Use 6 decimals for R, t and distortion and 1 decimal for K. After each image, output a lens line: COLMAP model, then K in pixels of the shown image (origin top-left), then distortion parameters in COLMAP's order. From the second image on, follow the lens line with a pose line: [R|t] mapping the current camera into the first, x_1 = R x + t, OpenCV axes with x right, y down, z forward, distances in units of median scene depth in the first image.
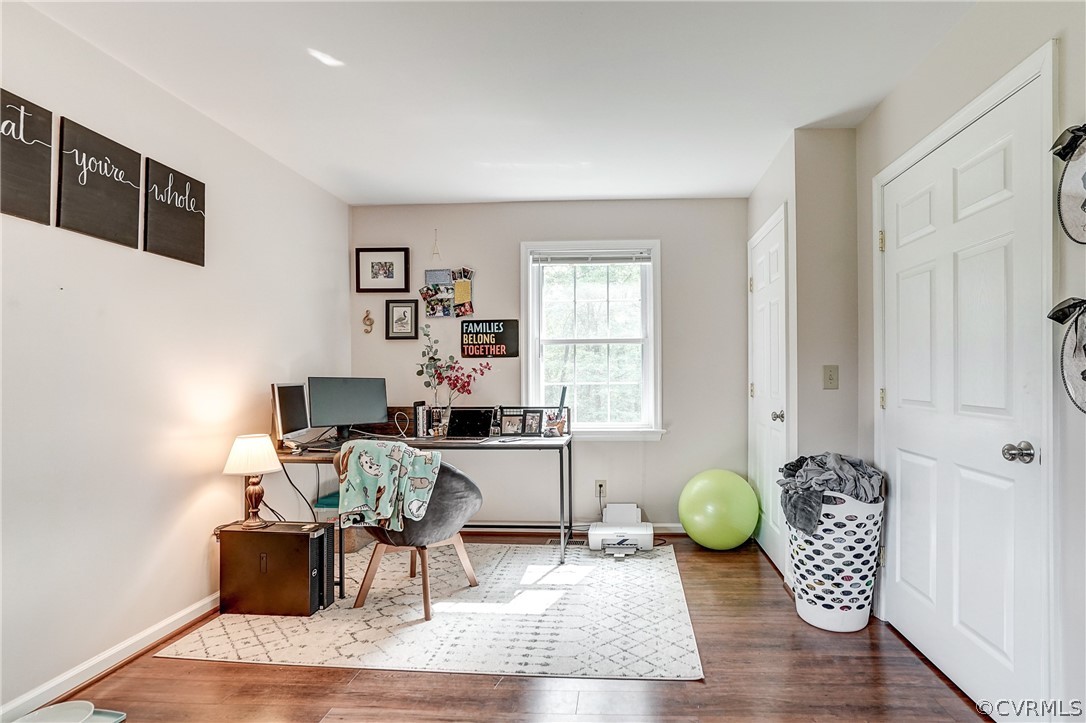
lens RADIAL K [[505.0, 0, 591.1], [0, 505.0, 370.7], [0, 0, 1]] dist [-0.030190, 0.000550]
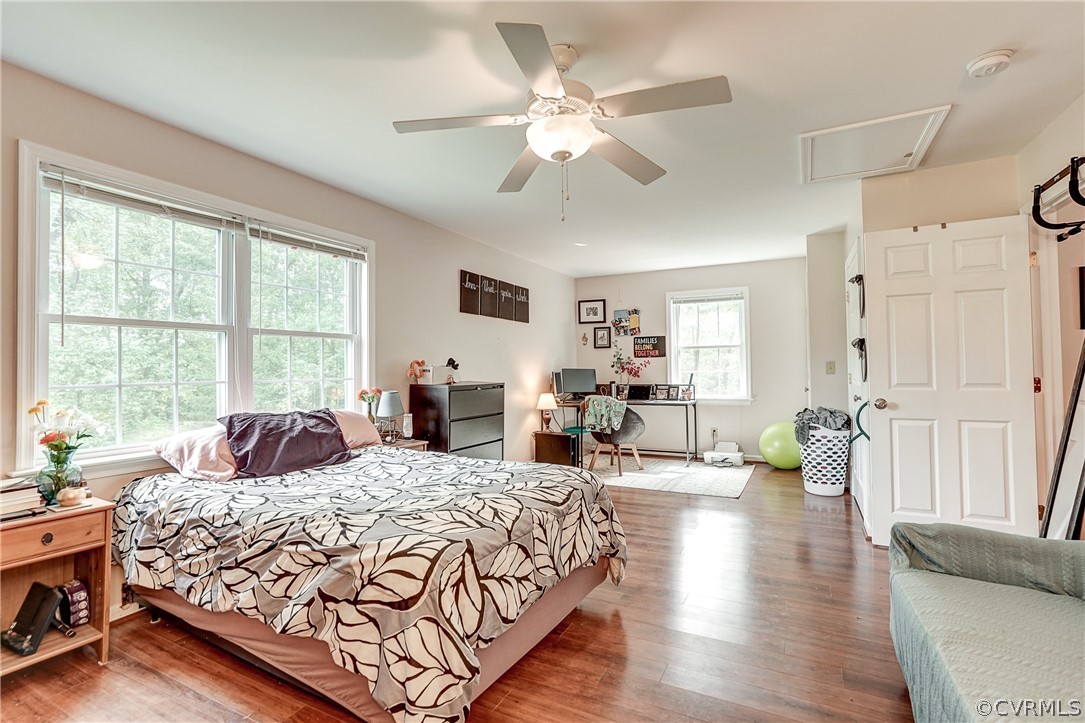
lens RADIAL K [[504.6, 0, 542.5], [0, 504.6, 358.6], [0, 0, 1]] dist [-0.030190, 0.000550]
pose [[0.910755, -0.011937, -0.412774, 0.214717], [0.009798, 0.999925, -0.007298, -0.013611], [0.412831, 0.002602, 0.910804, -0.885101]]
